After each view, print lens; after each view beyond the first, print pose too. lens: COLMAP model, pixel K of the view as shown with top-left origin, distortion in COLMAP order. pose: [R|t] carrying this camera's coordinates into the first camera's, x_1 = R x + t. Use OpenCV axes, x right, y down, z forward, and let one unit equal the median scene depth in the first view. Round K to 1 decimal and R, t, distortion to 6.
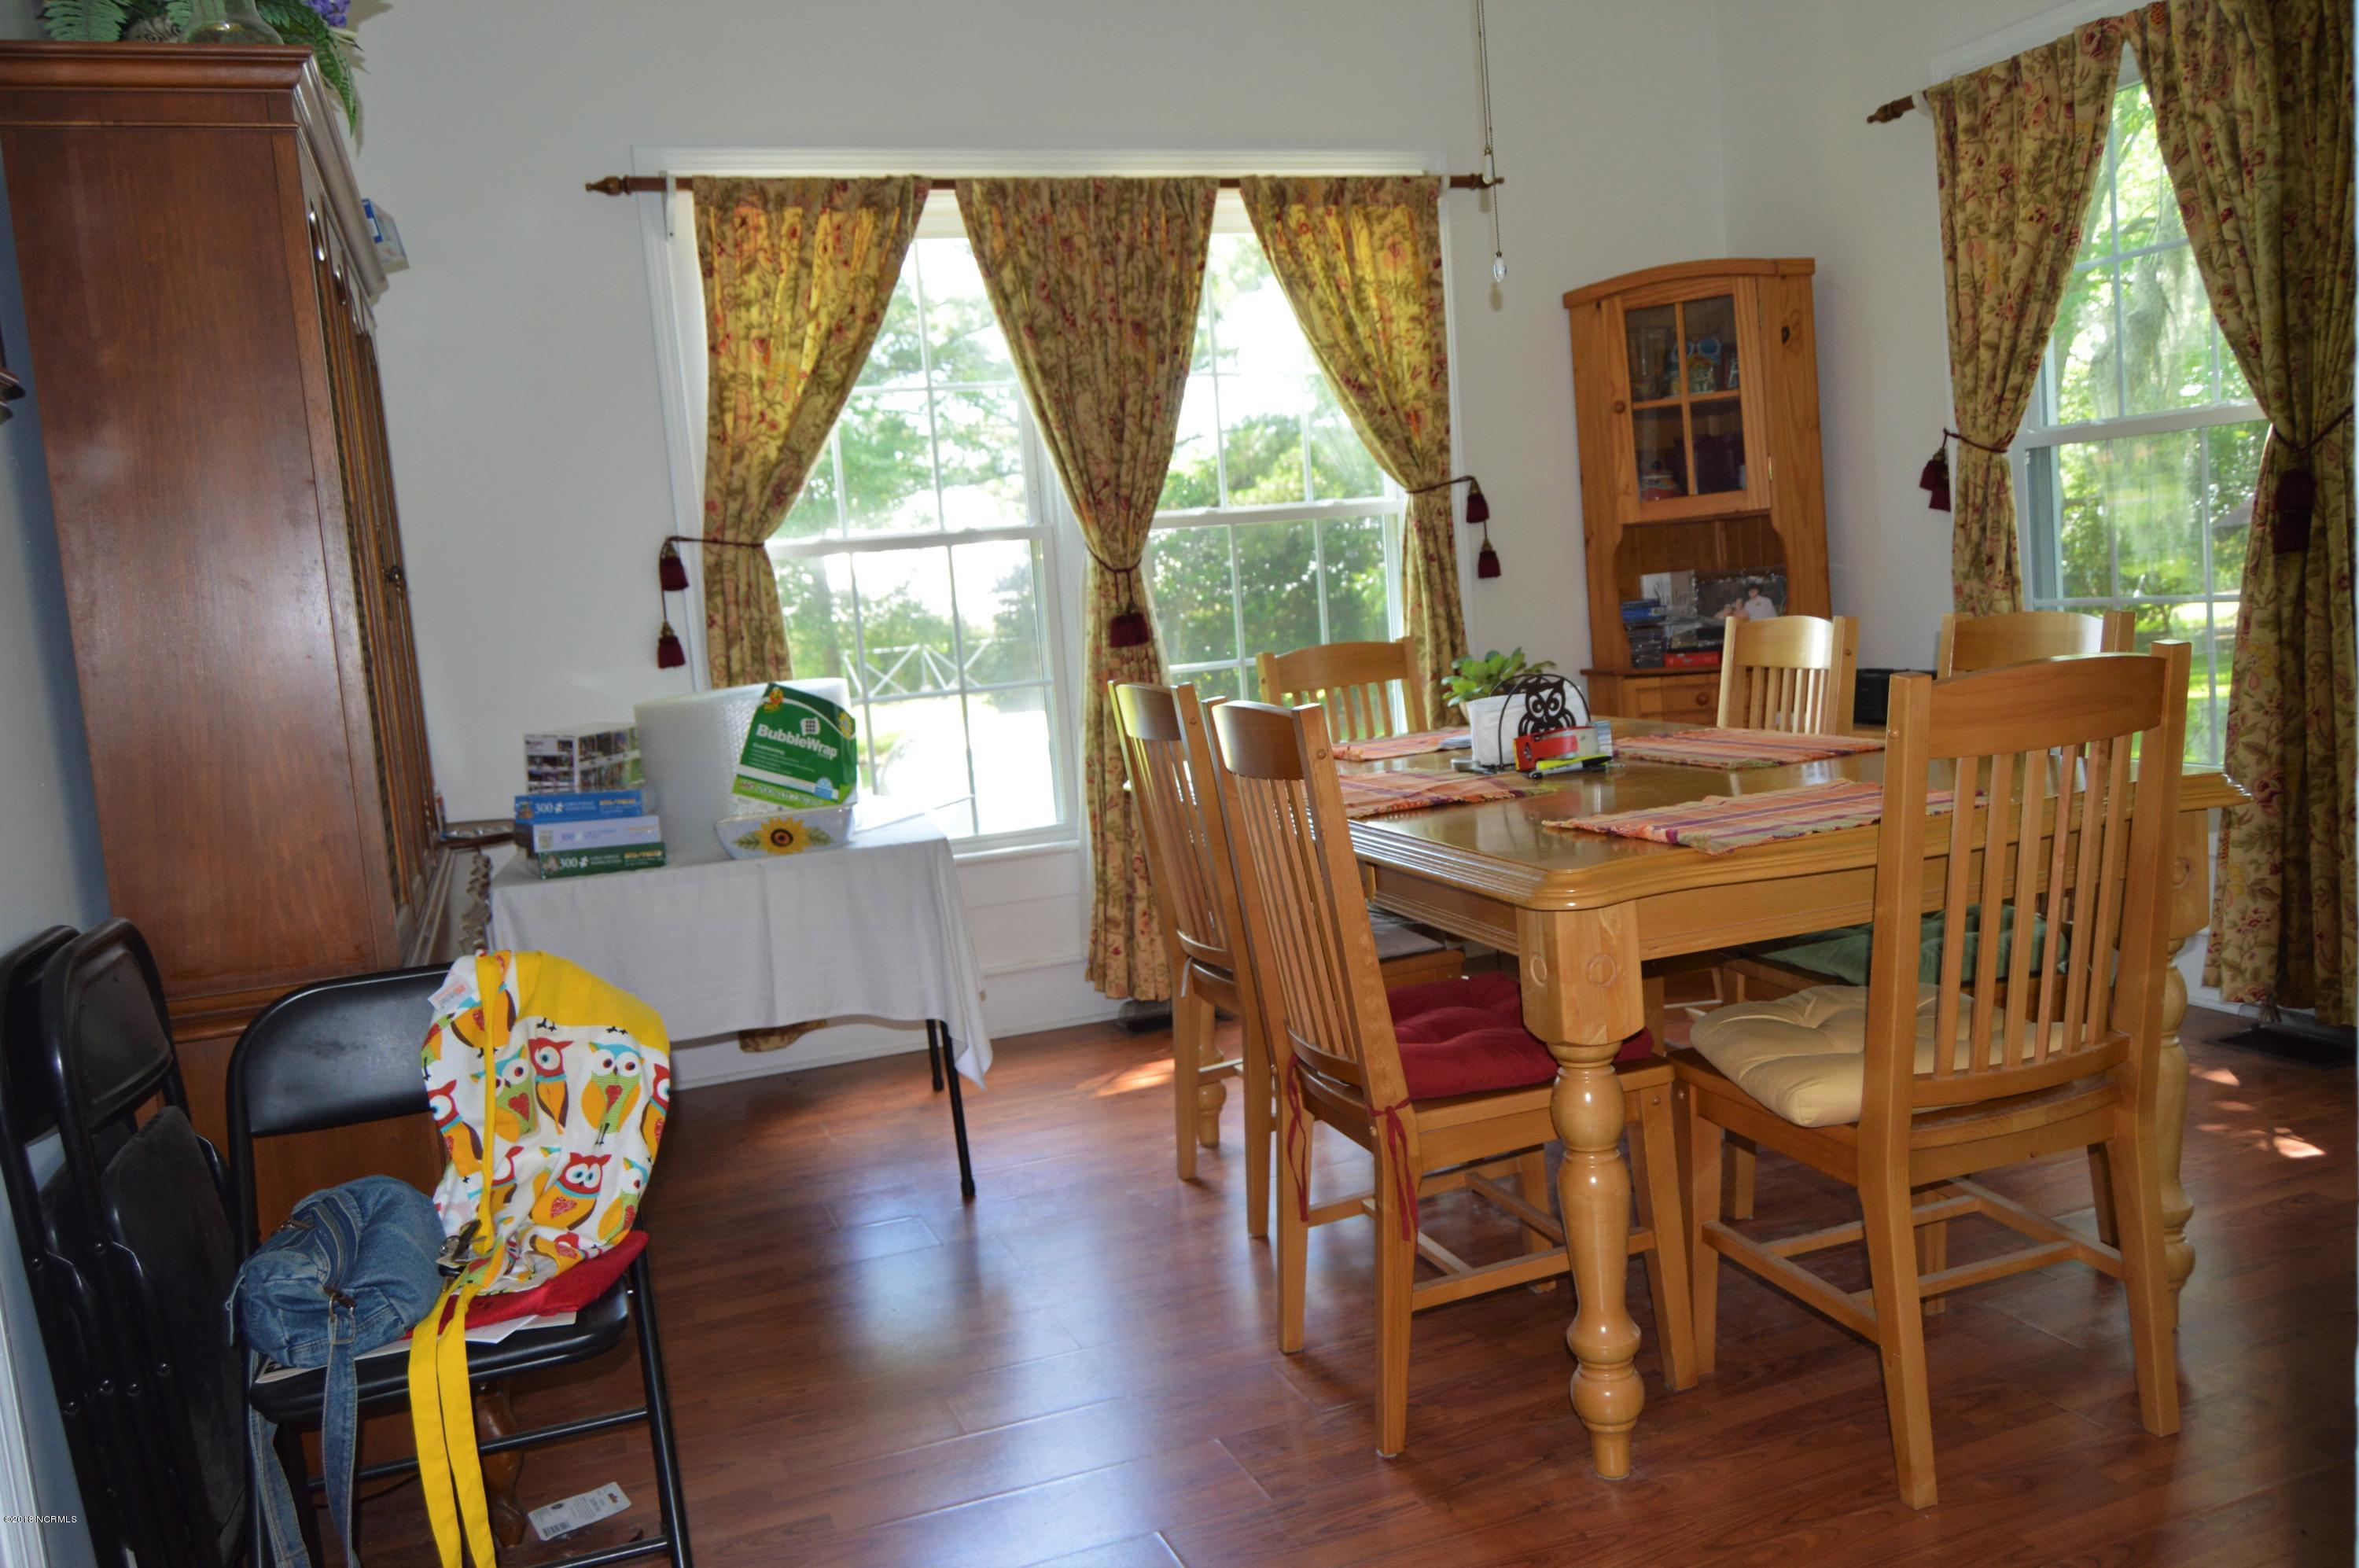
lens RADIAL K [[1842.6, 0, 1179.5], [0, 1842.6, 784.0], [0, 0, 1]] dist [-0.021212, 0.015162]
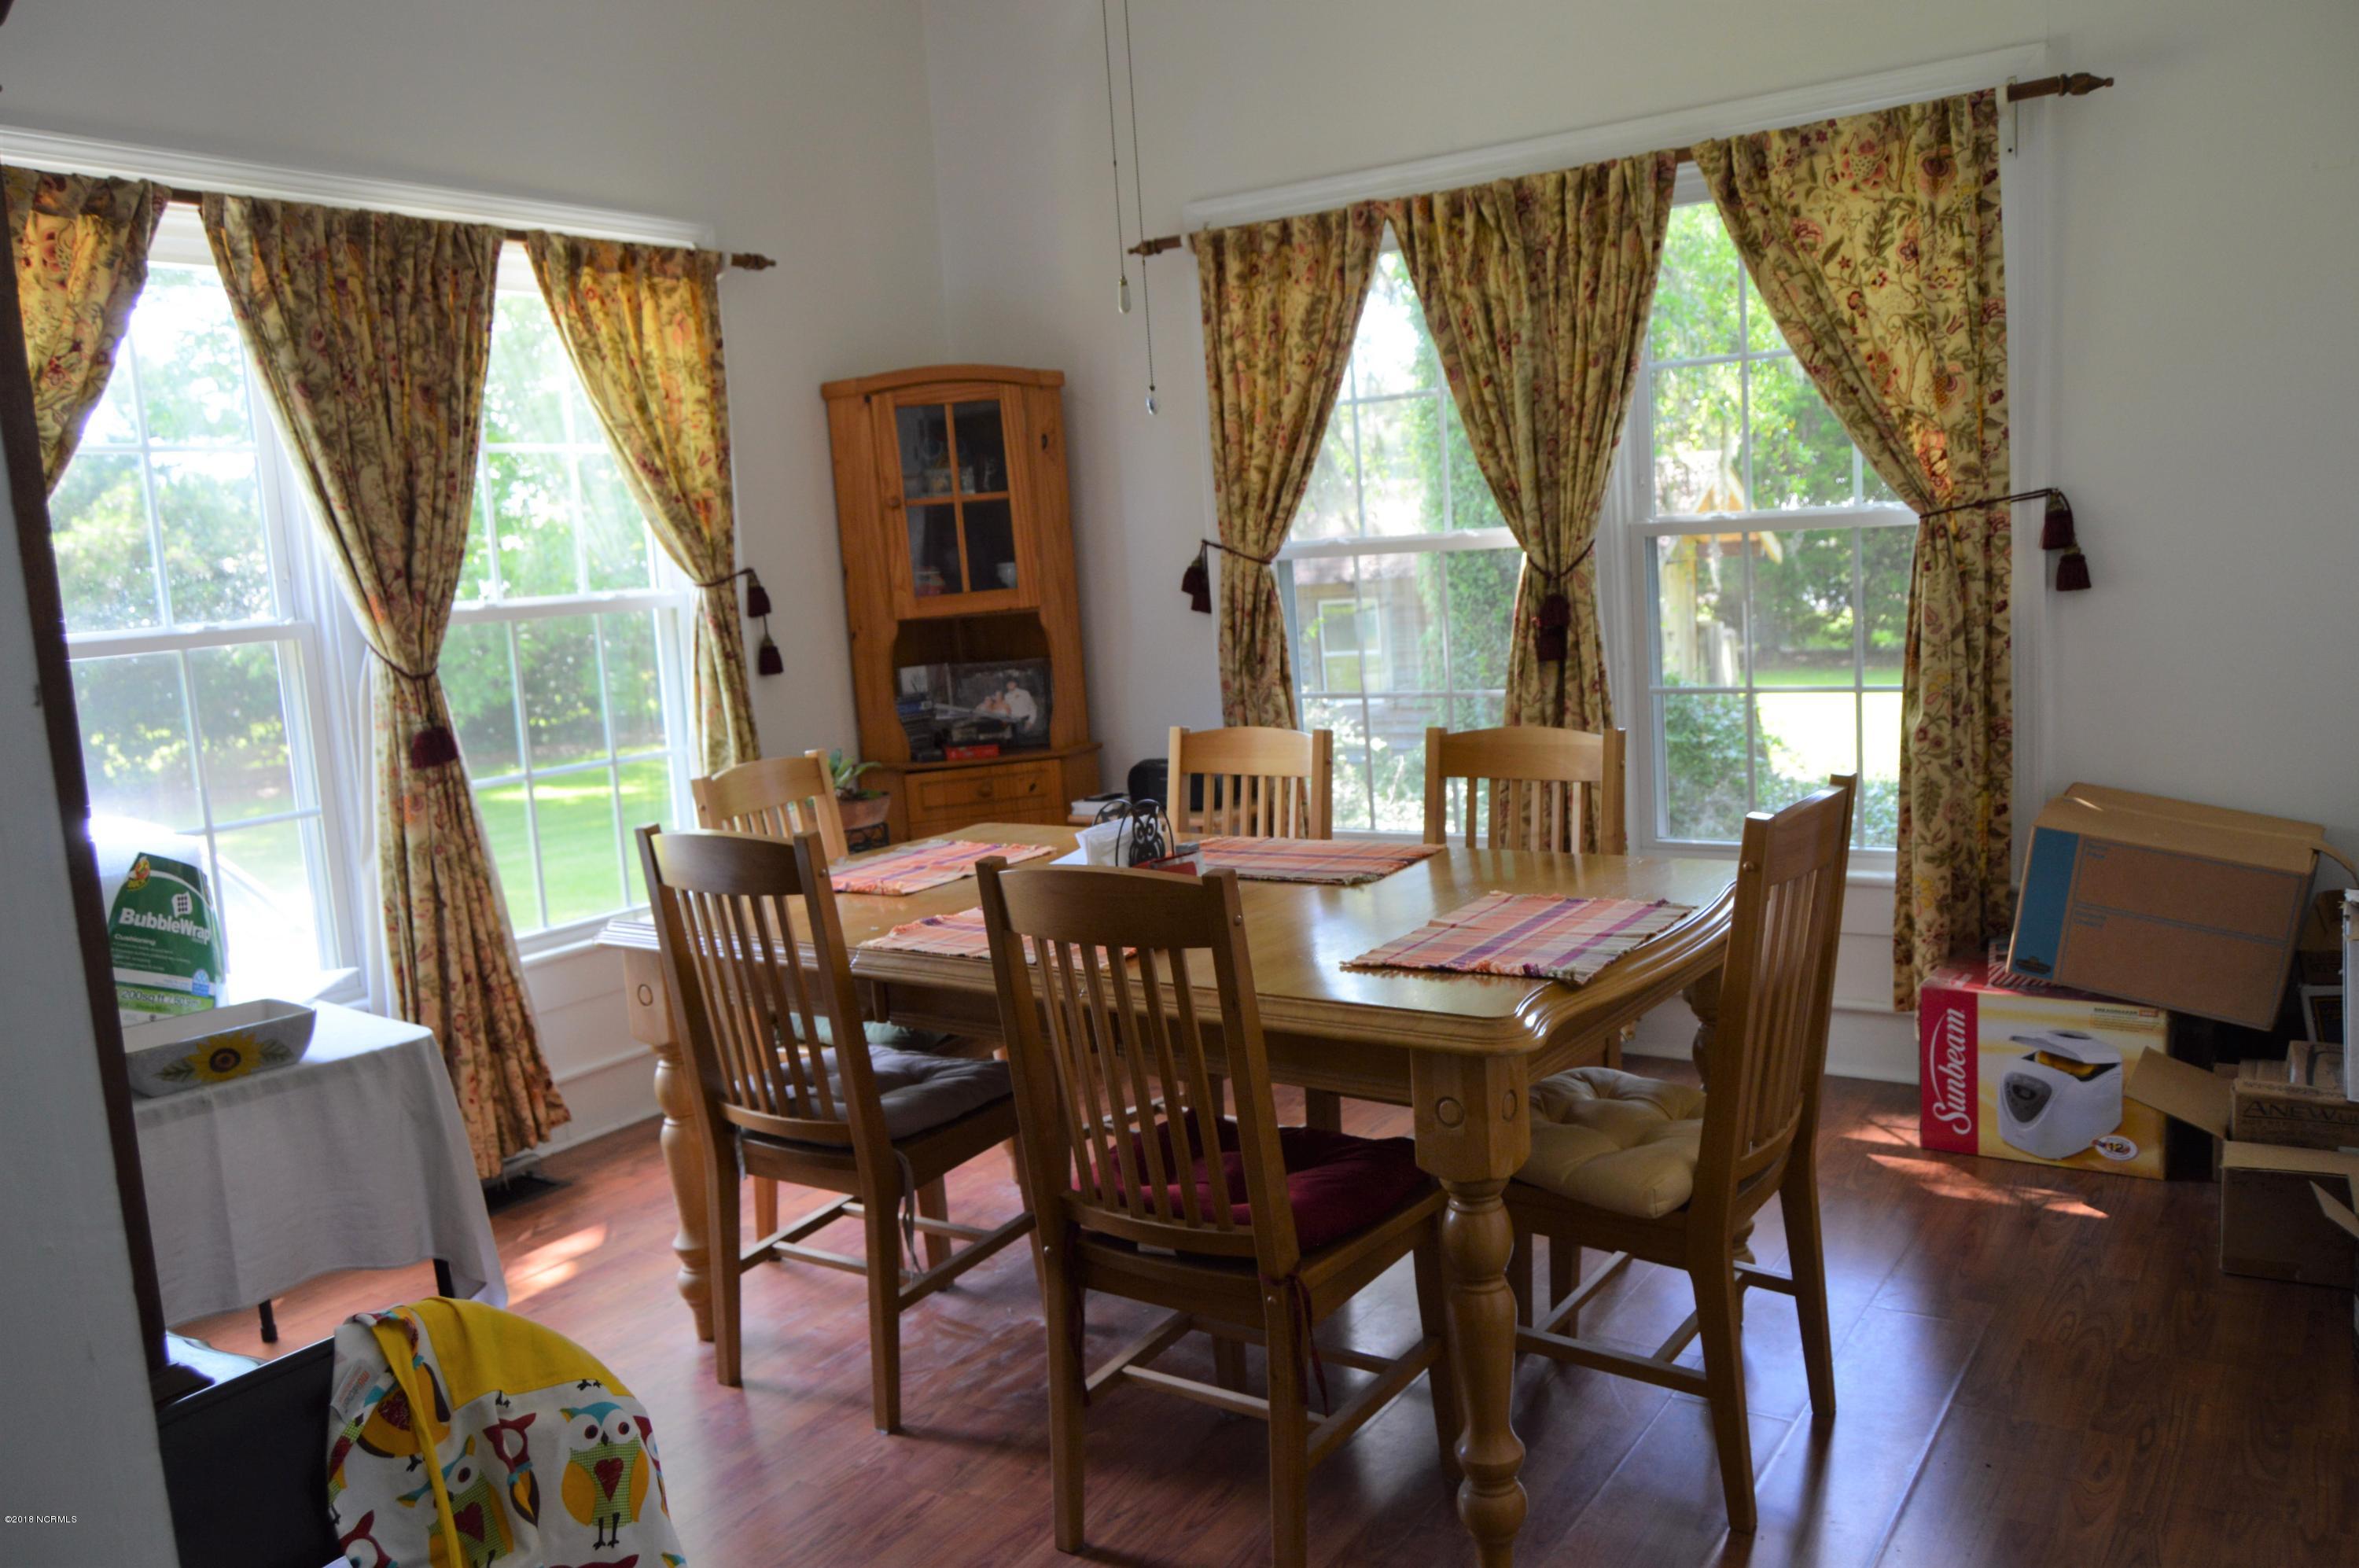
lens RADIAL K [[1842.6, 0, 1179.5], [0, 1842.6, 784.0], [0, 0, 1]] dist [-0.021212, 0.015162]
pose [[0.809399, -0.047245, 0.585355, -0.251313], [0.062398, 0.998035, -0.005728, -0.041474], [-0.583934, 0.041161, 0.810757, 0.118023]]
